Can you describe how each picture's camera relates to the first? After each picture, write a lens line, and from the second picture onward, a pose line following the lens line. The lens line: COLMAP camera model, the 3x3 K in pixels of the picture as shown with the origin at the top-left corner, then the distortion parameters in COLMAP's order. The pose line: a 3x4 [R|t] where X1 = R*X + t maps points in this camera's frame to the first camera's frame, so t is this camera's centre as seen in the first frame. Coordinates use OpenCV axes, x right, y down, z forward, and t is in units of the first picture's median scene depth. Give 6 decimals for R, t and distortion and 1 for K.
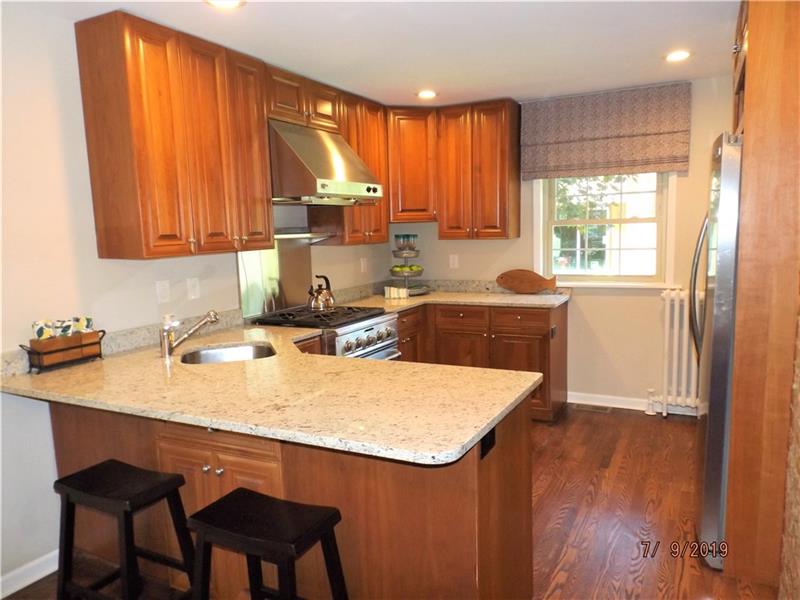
lens RADIAL K [[577.9, 0, 403.1], [0, 577.9, 301.5], [0, 0, 1]] dist [-0.003910, 0.001173]
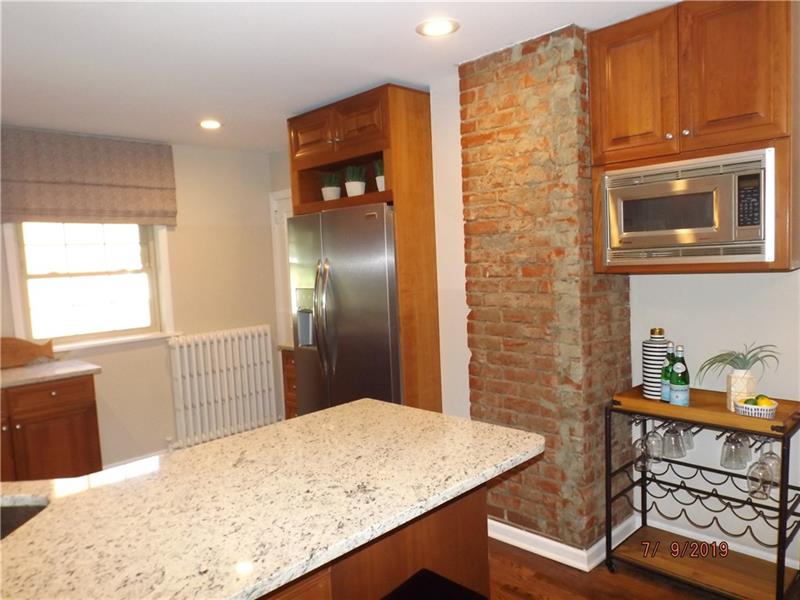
lens RADIAL K [[577.9, 0, 401.6], [0, 577.9, 300.4], [0, 0, 1]] dist [-0.003910, 0.001173]
pose [[0.314342, -0.058038, 0.947534, -0.407341], [0.154230, 0.987991, 0.009350, -0.033193], [-0.936698, 0.143199, 0.319518, 0.281384]]
